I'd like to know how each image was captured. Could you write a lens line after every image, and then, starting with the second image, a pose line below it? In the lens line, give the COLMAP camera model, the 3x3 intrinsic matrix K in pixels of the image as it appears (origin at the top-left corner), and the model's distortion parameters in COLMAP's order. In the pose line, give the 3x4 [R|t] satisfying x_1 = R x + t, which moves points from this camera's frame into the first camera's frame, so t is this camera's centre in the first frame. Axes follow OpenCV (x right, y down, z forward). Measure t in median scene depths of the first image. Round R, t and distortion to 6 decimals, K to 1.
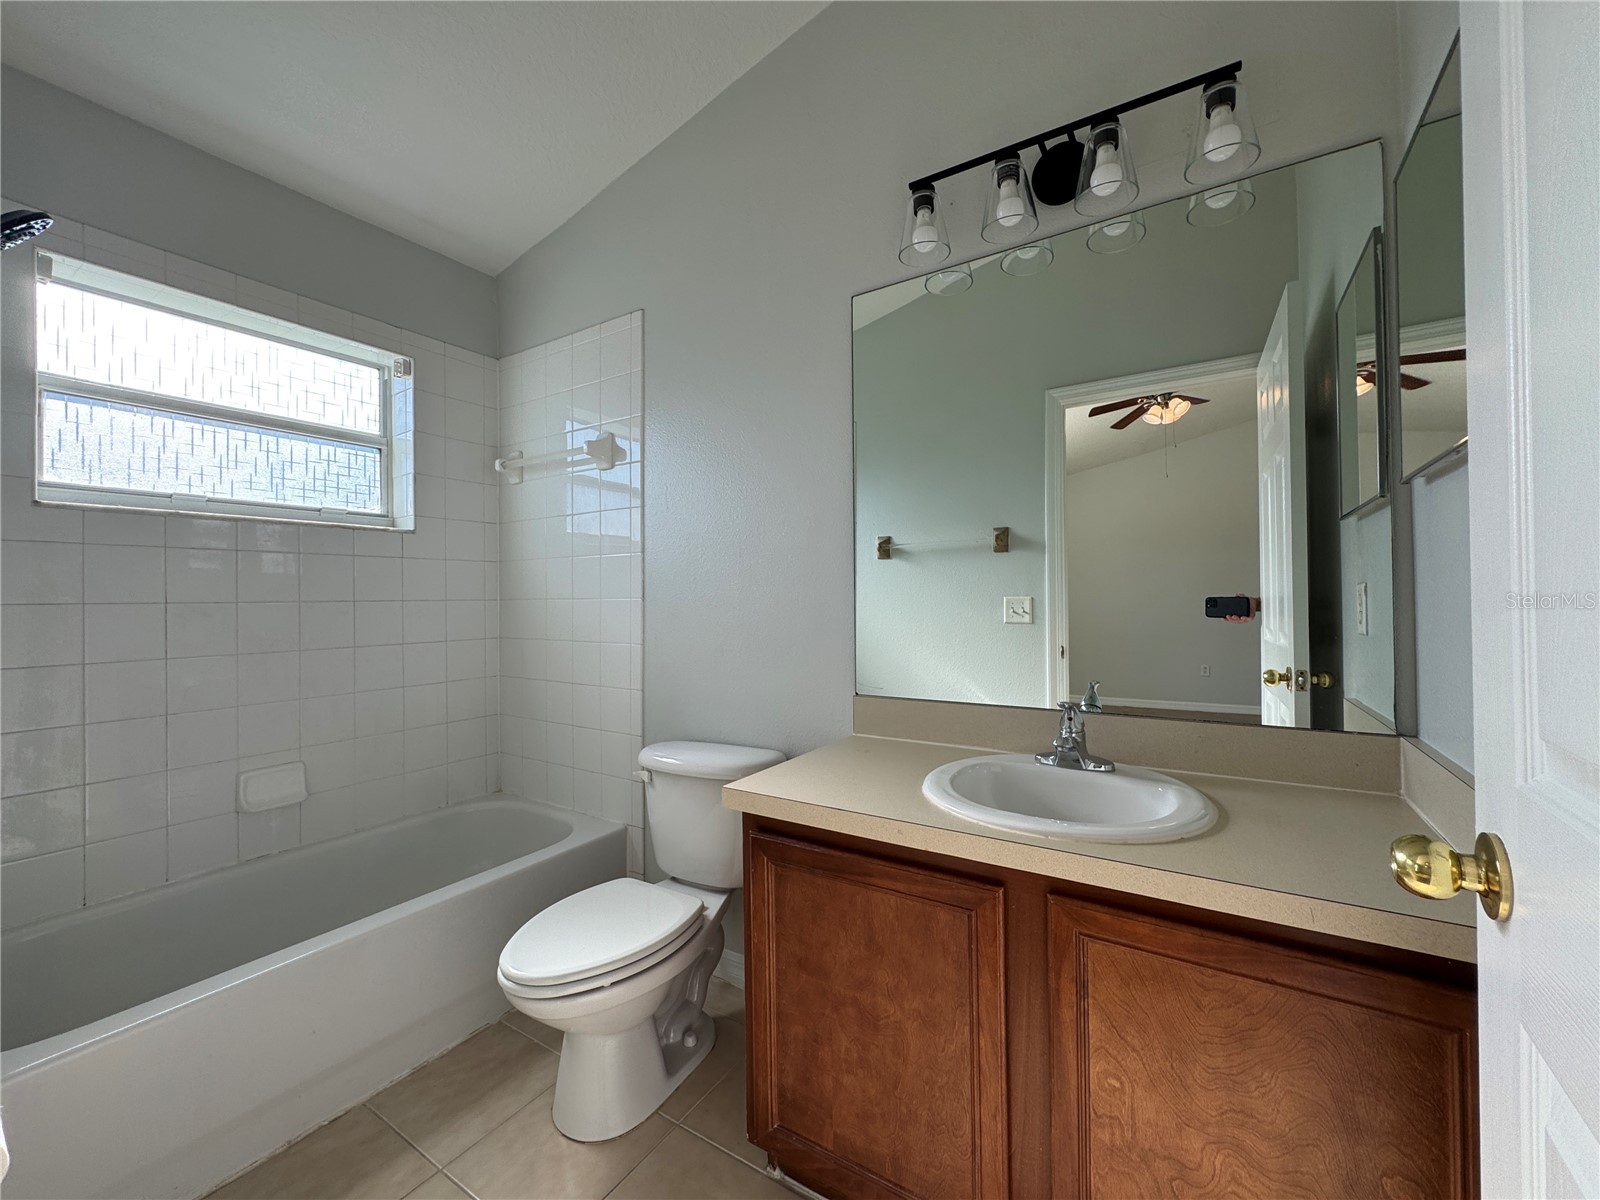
lens RADIAL K [[638.4, 0, 791.1], [0, 638.4, 600.3], [0, 0, 1]] dist [-0.002616, 0.000106]
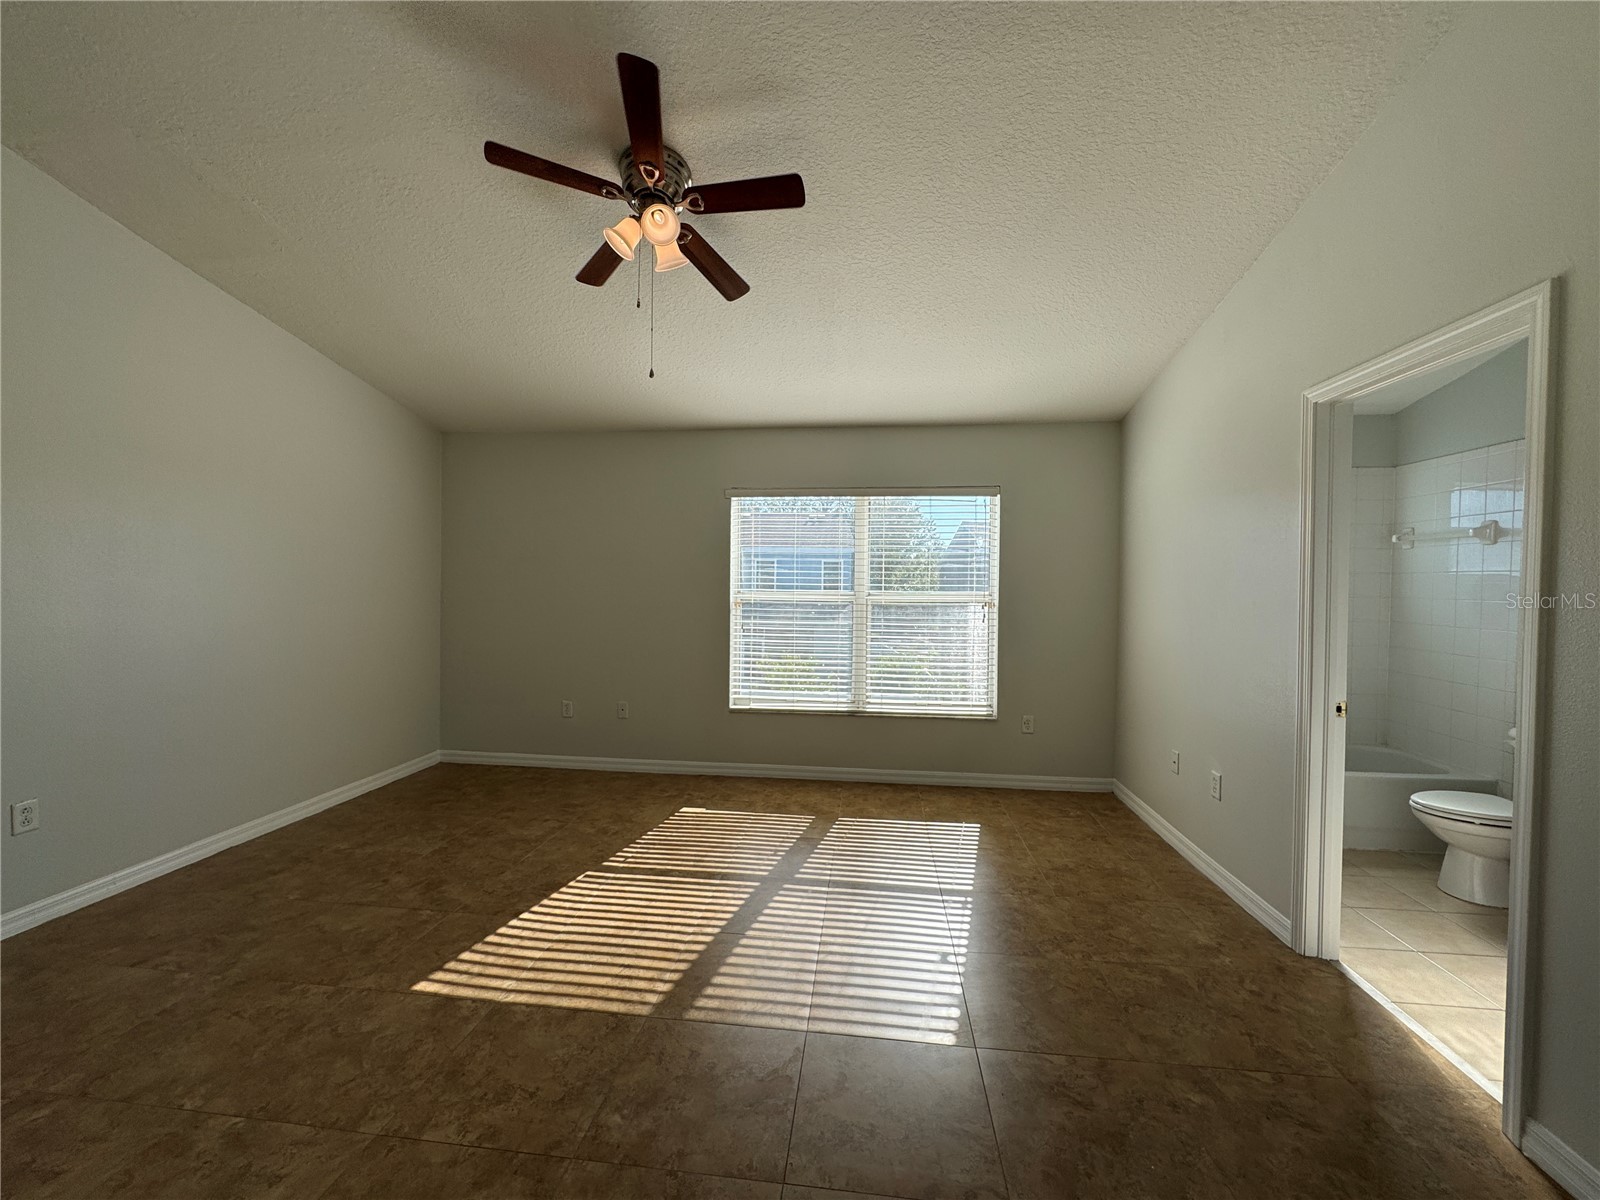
lens RADIAL K [[638.4, 0, 802.4], [0, 638.4, 605.0], [0, 0, 1]] dist [-0.002616, 0.000106]
pose [[0.446267, 0.034982, -0.894216, 0.340561], [-0.004770, 0.999314, 0.036713, -0.108263], [0.894887, -0.012119, 0.446128, -1.142084]]
